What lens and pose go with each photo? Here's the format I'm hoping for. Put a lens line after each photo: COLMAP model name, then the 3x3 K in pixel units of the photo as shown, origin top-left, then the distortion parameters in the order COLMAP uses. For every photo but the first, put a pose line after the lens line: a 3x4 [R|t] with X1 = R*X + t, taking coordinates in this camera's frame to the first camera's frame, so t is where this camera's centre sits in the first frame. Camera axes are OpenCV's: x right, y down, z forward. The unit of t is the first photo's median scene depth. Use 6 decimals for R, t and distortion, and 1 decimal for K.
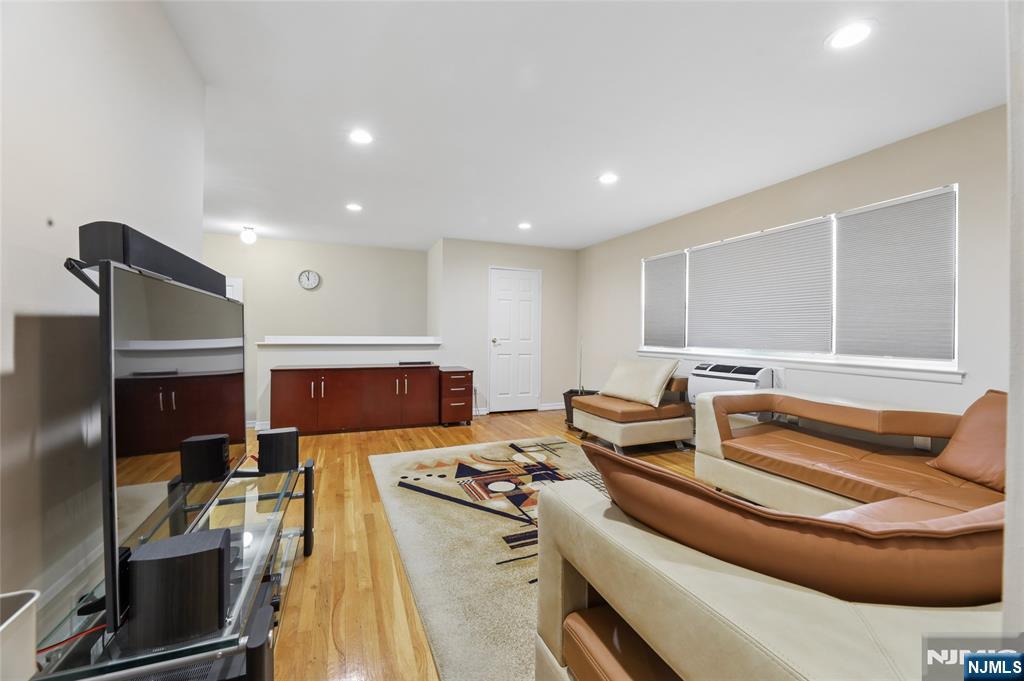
lens RADIAL K [[417.8, 0, 512.5], [0, 417.8, 328.7], [0, 0, 1]] dist [-0.000202, -0.000125]
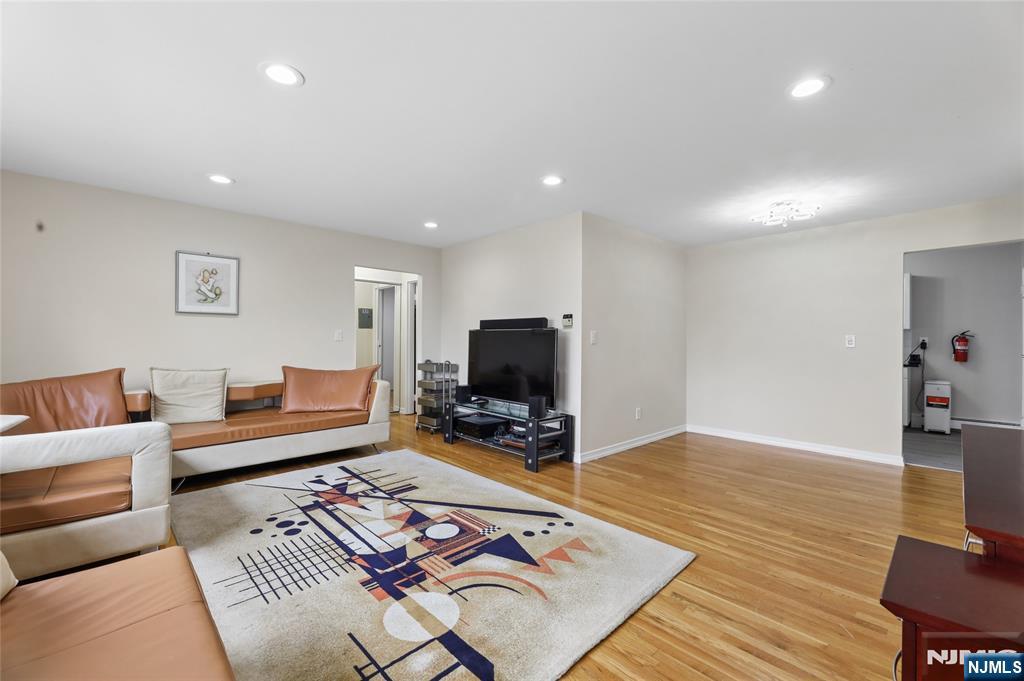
lens RADIAL K [[416.8, 0, 511.9], [0, 416.8, 341.5], [0, 0, 1]] dist [-0.001820, 0.000372]
pose [[-0.933581, -0.014933, -0.358055, 0.131460], [-0.011671, 0.999868, -0.011270, 0.013673], [0.358176, -0.006342, -0.933633, 1.648004]]
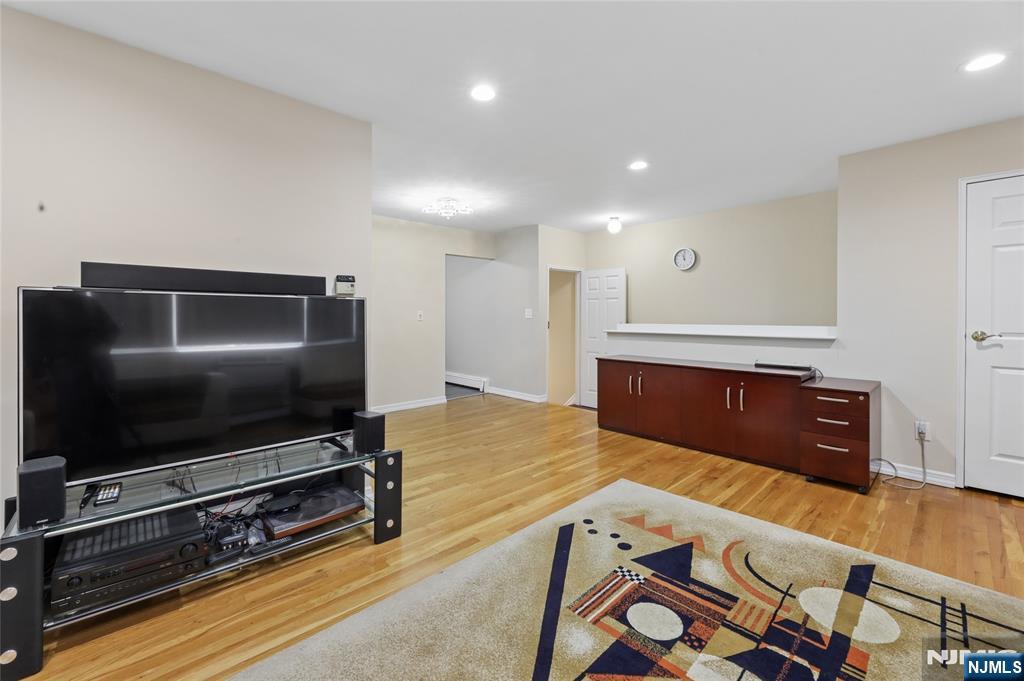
lens RADIAL K [[421.6, 0, 508.5], [0, 421.6, 317.5], [0, 0, 1]] dist [-0.001065, -0.000276]
pose [[0.352889, -0.006257, -0.935644, 0.365020], [0.014075, 0.999900, -0.001378, 0.000512], [0.935559, -0.012683, 0.352942, 0.592536]]
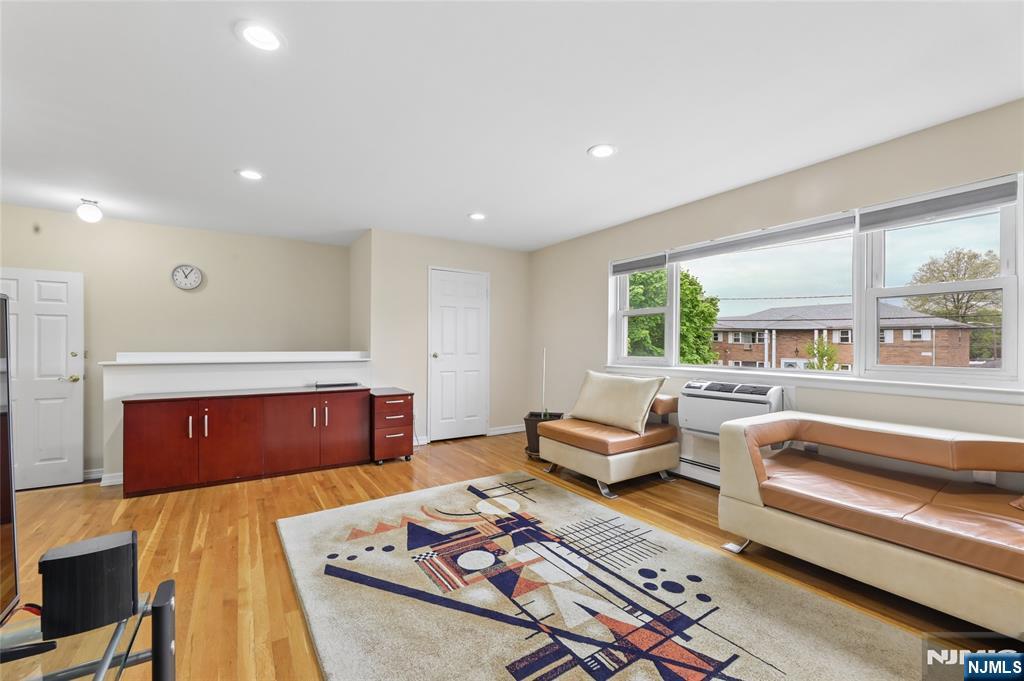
lens RADIAL K [[421.0, 0, 509.1], [0, 421.0, 343.8], [0, 0, 1]] dist [-0.002202, -0.000246]
pose [[0.983103, -0.004380, 0.183000, -0.092627], [0.002636, 0.999949, 0.009774, -0.004569], [-0.183034, -0.009126, 0.983064, 0.249247]]
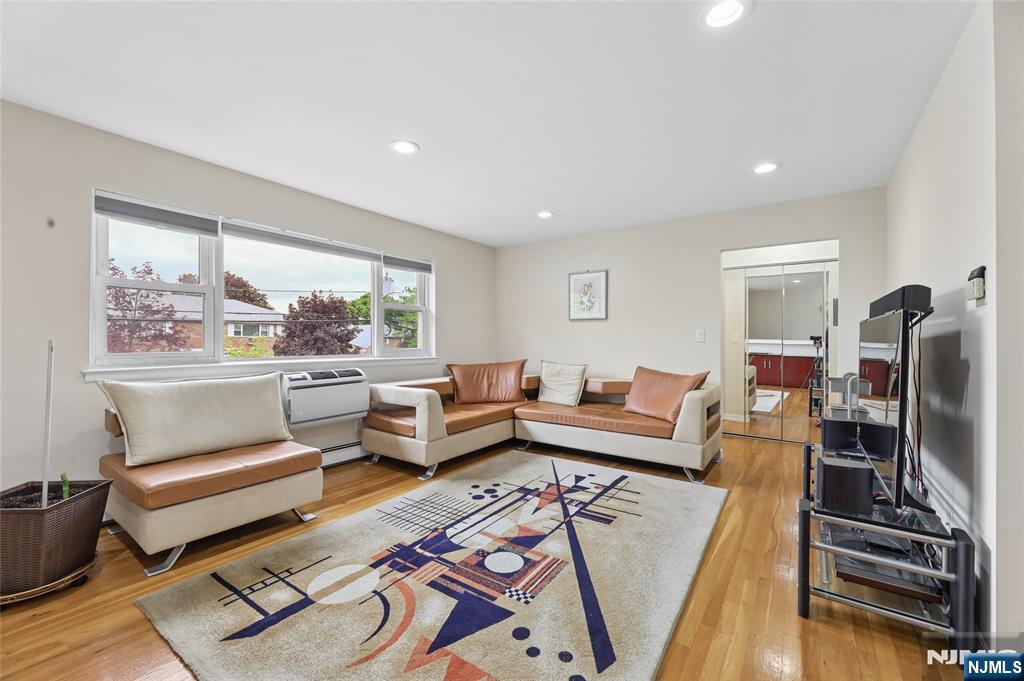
lens RADIAL K [[411.4, 0, 510.0], [0, 411.4, 338.1], [0, 0, 1]] dist [-0.001194, -0.000293]
pose [[-0.529452, -0.008090, 0.848301, -0.554227], [-0.019704, 0.999802, -0.002763, 0.005943], [-0.848111, -0.018178, -0.529507, 1.238337]]
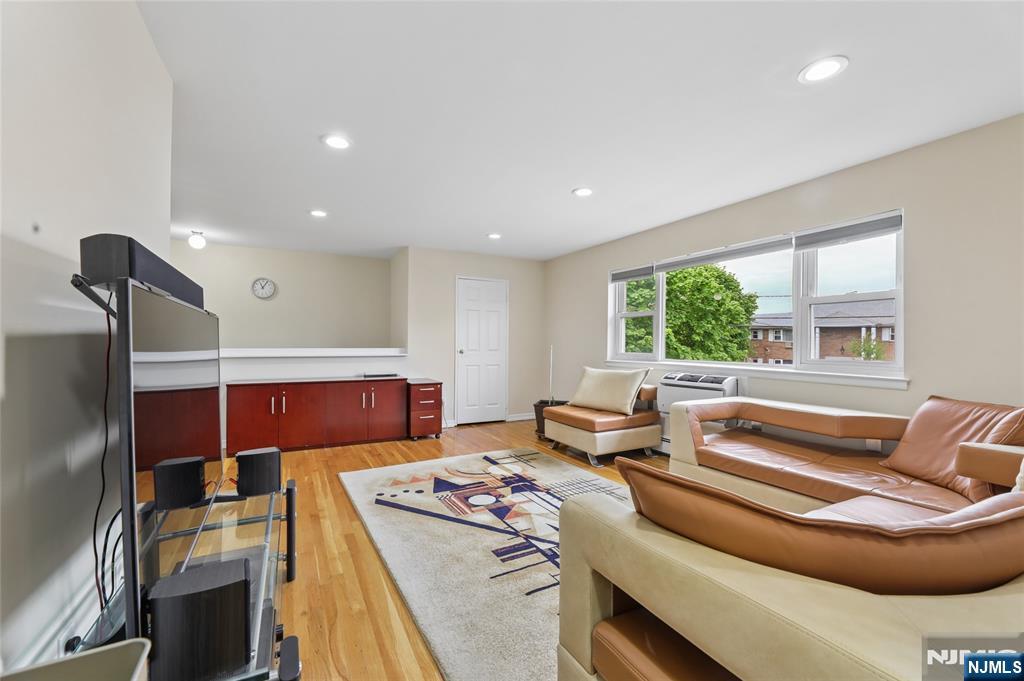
lens RADIAL K [[423.2, 0, 507.7], [0, 423.2, 339.5], [0, 0, 1]] dist [0.000072, -0.000508]
pose [[0.995339, -0.003443, 0.096380, -0.055755], [0.003010, 0.999985, 0.004641, -0.007341], [-0.096394, -0.004330, 0.995334, -0.005427]]
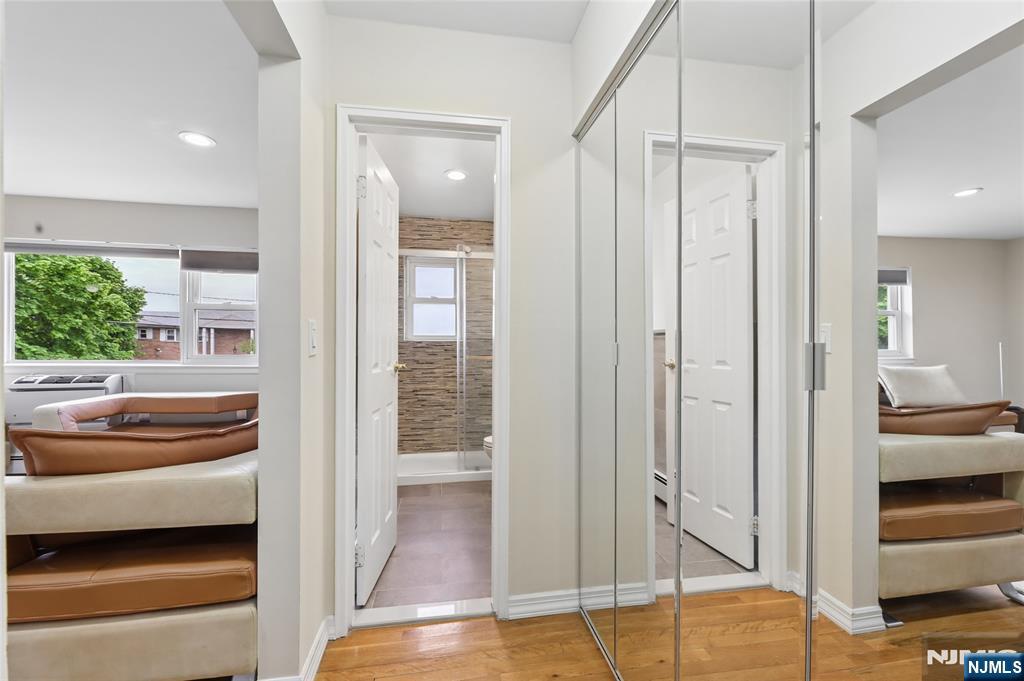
lens RADIAL K [[415.5, 0, 512.3], [0, 415.5, 351.8], [0, 0, 1]] dist [0.000630, 0.000110]
pose [[0.217582, -0.019989, 0.975837, -0.198953], [-0.015558, 0.999592, 0.023945, -0.005082], [-0.975918, -0.020392, 0.217182, -0.206017]]
